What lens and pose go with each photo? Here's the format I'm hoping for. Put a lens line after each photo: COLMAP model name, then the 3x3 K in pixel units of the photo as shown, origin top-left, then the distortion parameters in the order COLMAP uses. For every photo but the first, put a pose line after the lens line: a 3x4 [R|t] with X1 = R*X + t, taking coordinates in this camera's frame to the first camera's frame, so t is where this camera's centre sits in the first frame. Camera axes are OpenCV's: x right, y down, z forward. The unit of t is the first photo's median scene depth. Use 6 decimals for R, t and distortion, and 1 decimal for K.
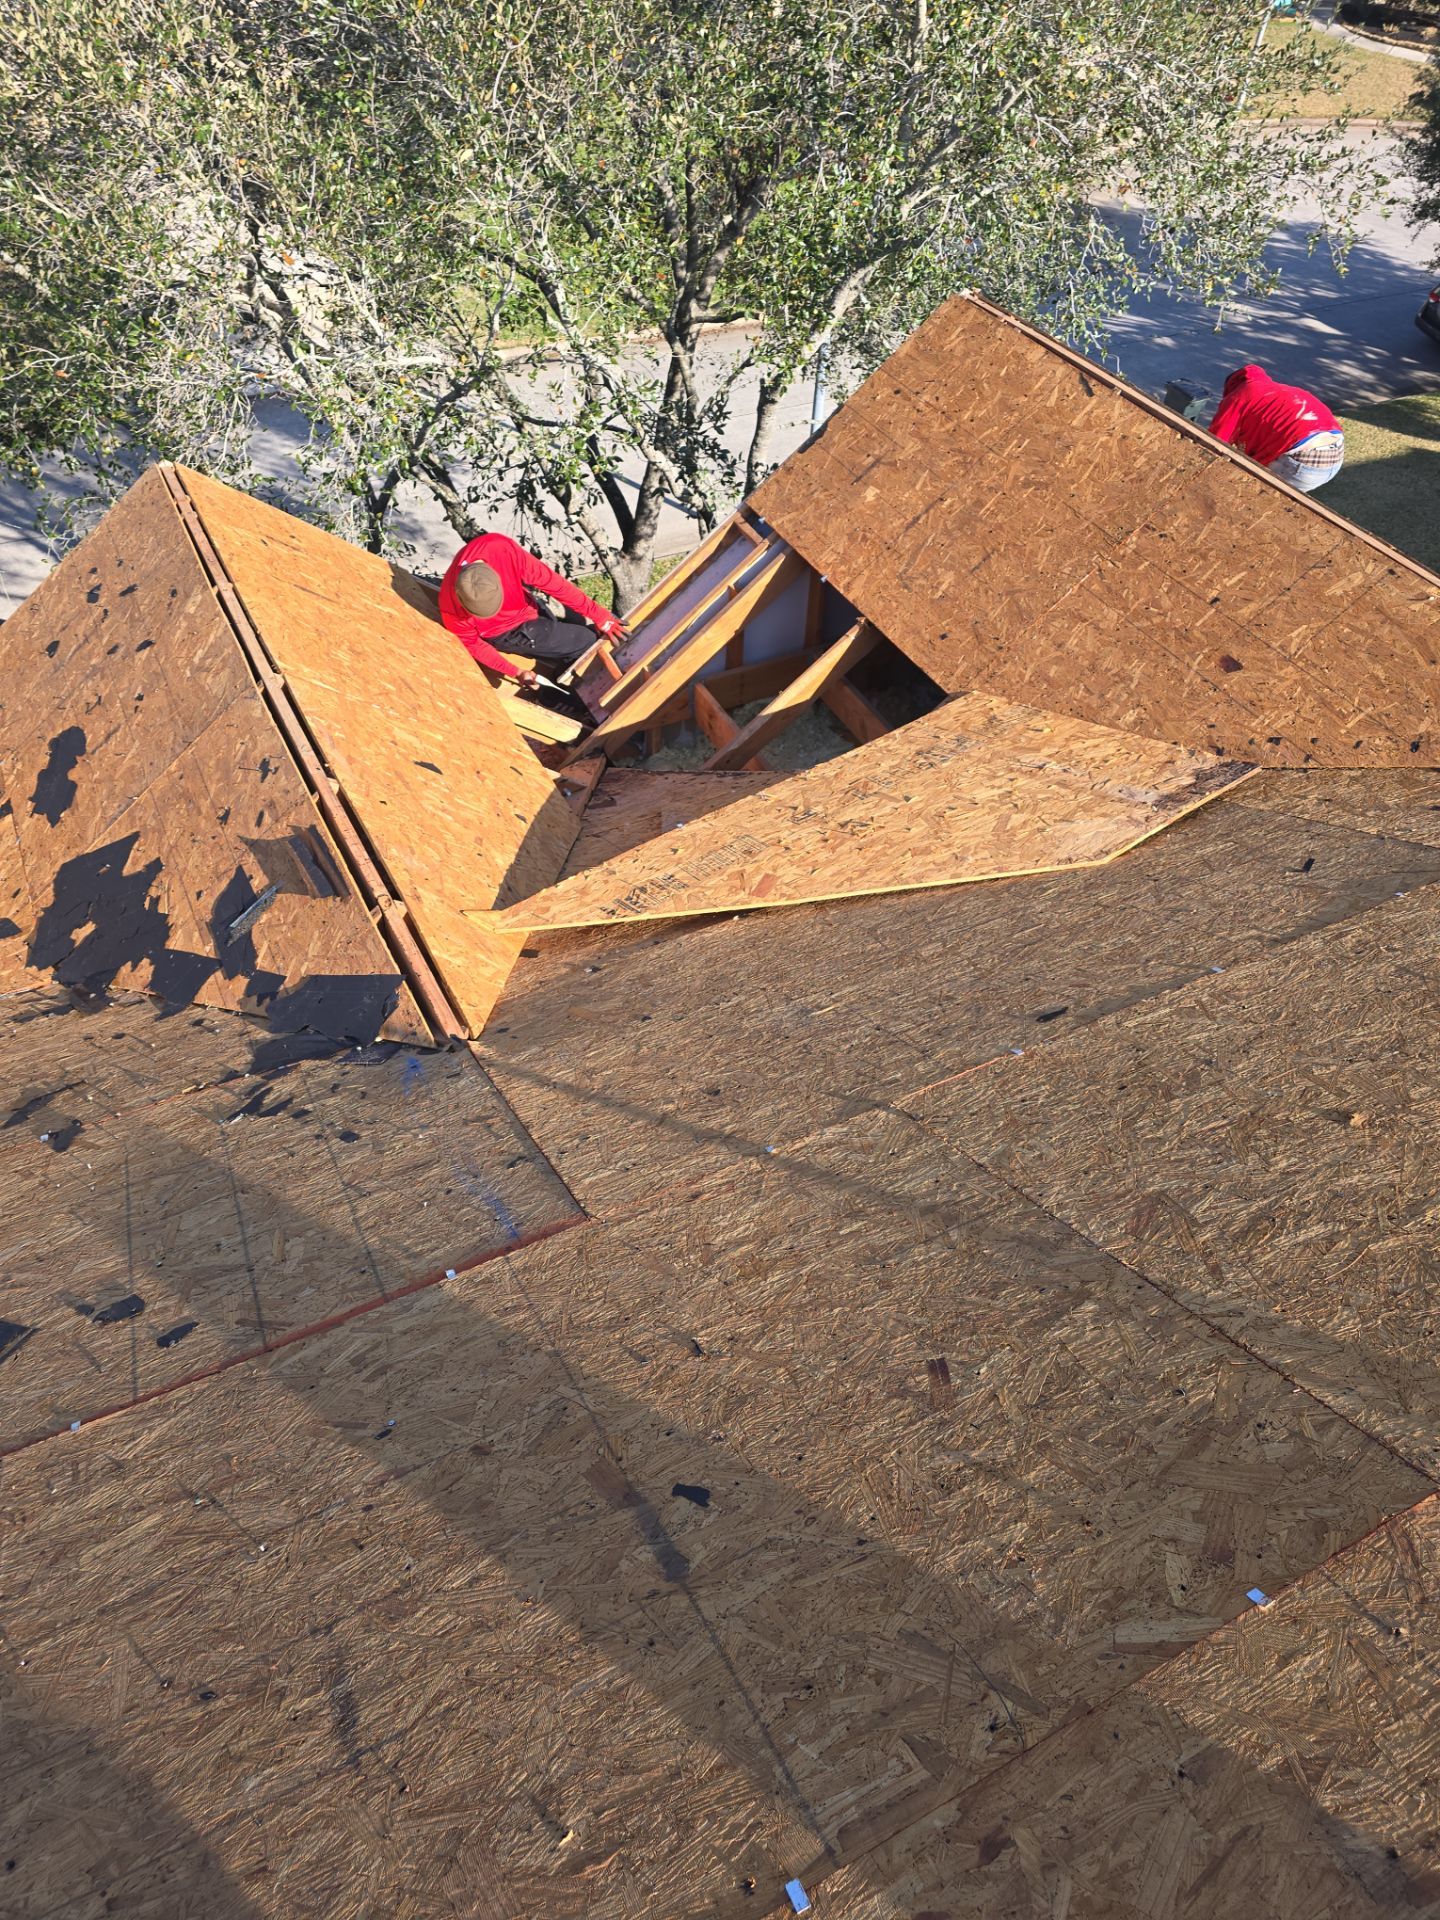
lens RADIAL K [[1254.7, 0, 780.5], [0, 1254.7, 969.6], [0, 0, 1]] dist [0.074274, -0.060846]
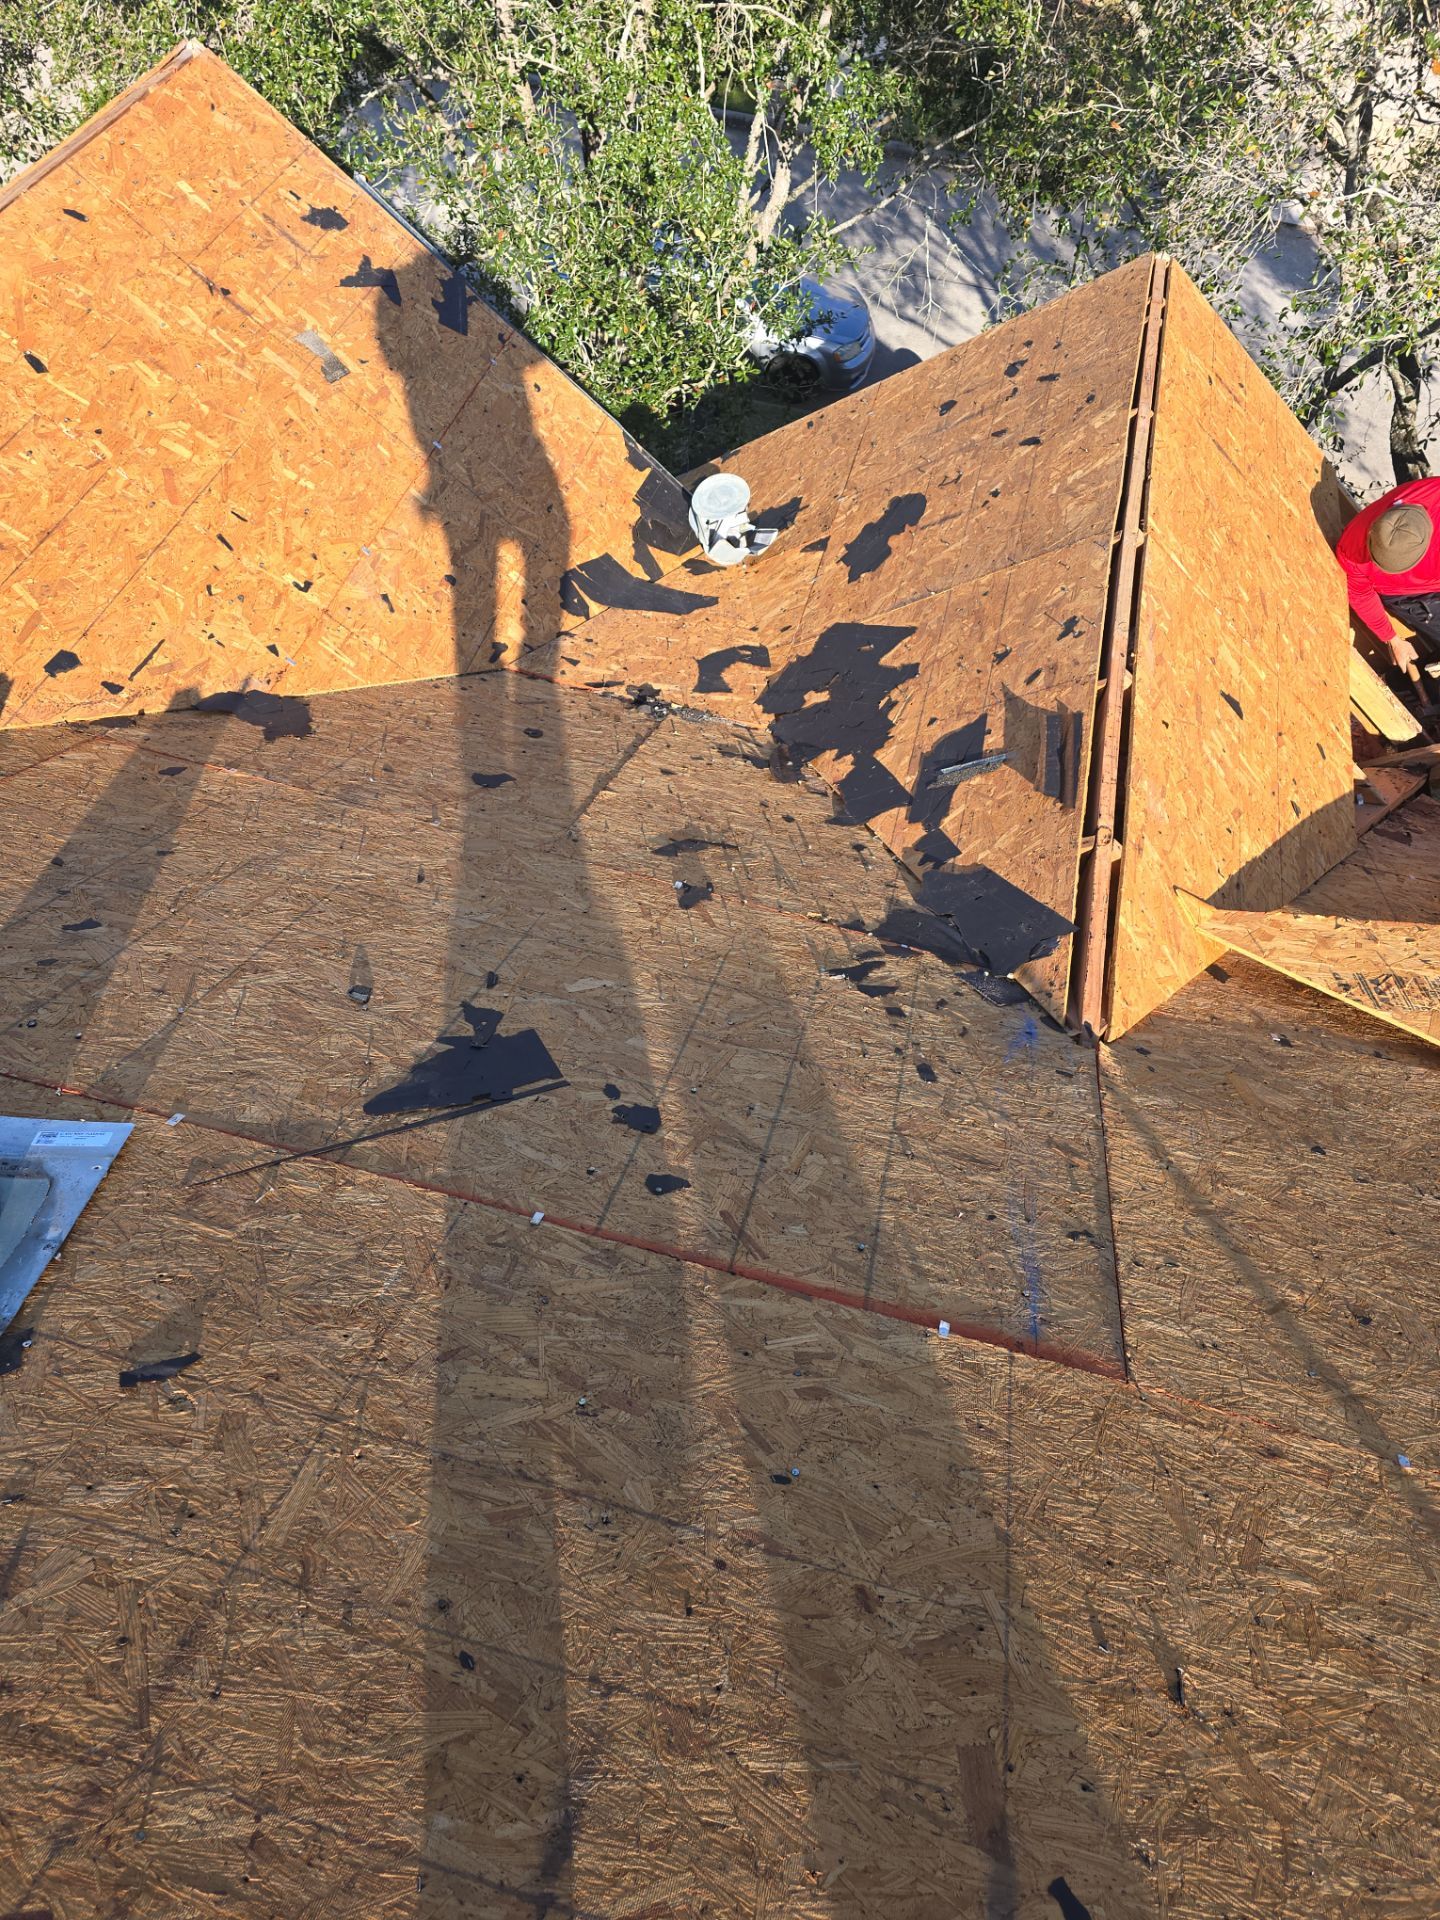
lens RADIAL K [[1304.5, 0, 773.0], [0, 1304.5, 971.2], [0, 0, 1]] dist [0.079219, -0.076172]
pose [[0.749294, 0.535192, -0.390036, -0.085387], [-0.501866, 0.843174, 0.192841, -0.033207], [0.432075, 0.051251, 0.900380, 0.121427]]
